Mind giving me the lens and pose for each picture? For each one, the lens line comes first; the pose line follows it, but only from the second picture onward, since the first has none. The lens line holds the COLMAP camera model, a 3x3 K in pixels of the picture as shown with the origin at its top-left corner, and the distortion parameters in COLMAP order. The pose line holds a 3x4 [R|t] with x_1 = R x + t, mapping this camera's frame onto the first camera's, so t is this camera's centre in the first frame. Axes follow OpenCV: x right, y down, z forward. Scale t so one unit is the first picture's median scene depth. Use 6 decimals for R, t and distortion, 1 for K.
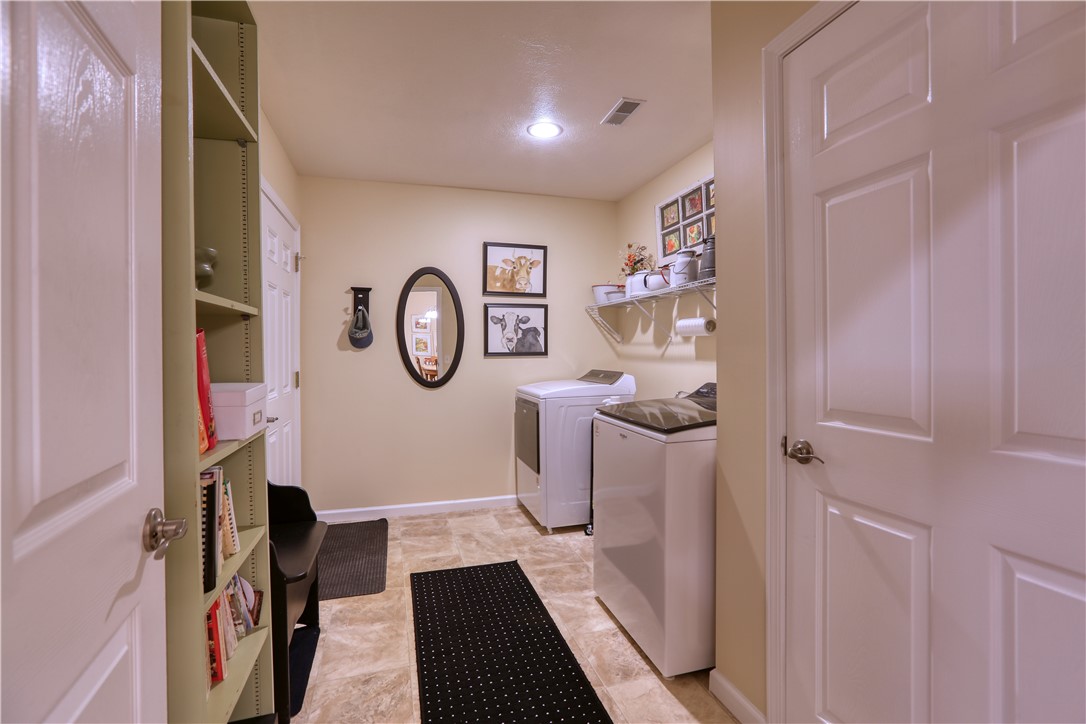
lens RADIAL K [[495.3, 0, 542.2], [0, 495.3, 356.4], [0, 0, 1]] dist [-0.004128, 0.007227]
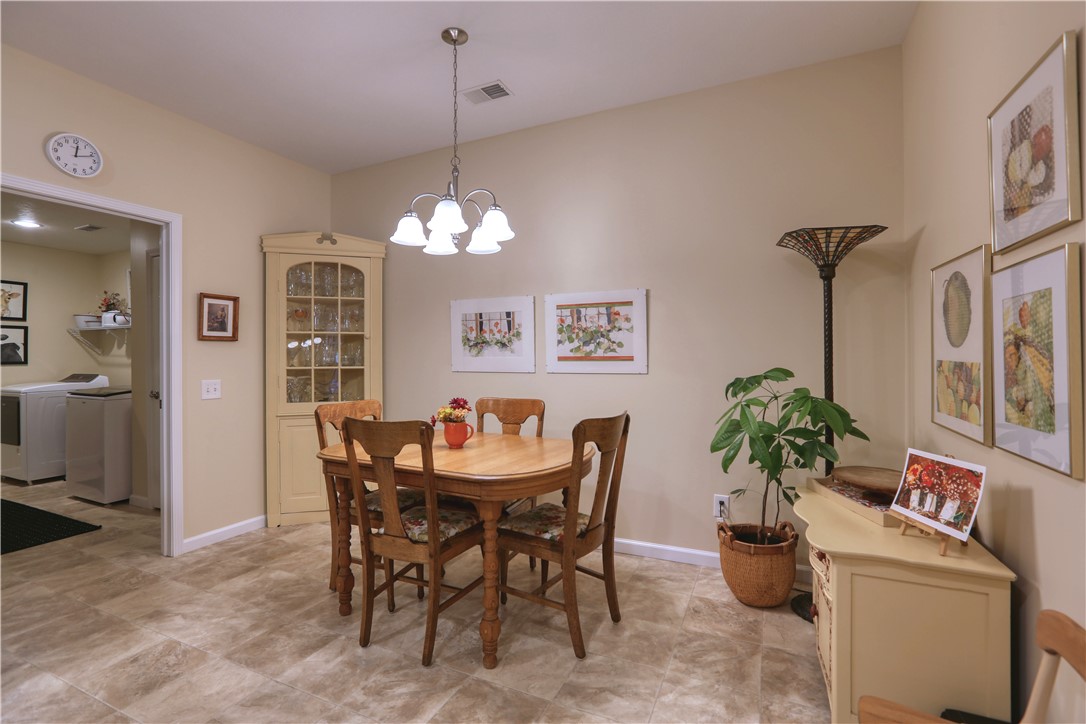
lens RADIAL K [[495.3, 0, 537.4], [0, 495.3, 359.6], [0, 0, 1]] dist [-0.004128, 0.007227]
pose [[0.690930, -0.003492, 0.722913, -0.010127], [0.010865, 0.999926, -0.005554, 0.008115], [-0.722840, 0.011692, 0.690916, -0.977786]]
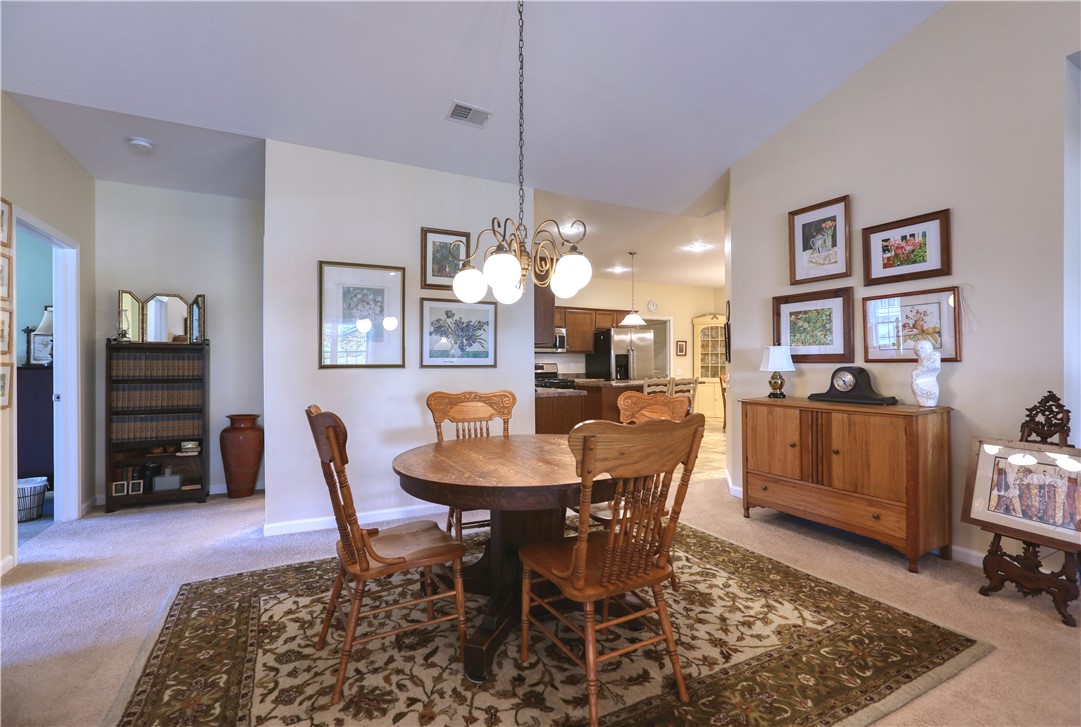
lens RADIAL K [[487.3, 0, 545.1], [0, 487.3, 359.7], [0, 0, 1]] dist [-0.002673, -0.000008]
pose [[0.983998, 0.004001, 0.178135, -1.967034], [-0.001378, 0.999889, -0.014845, 0.045508], [-0.178175, 0.014362, 0.983894, -3.975379]]
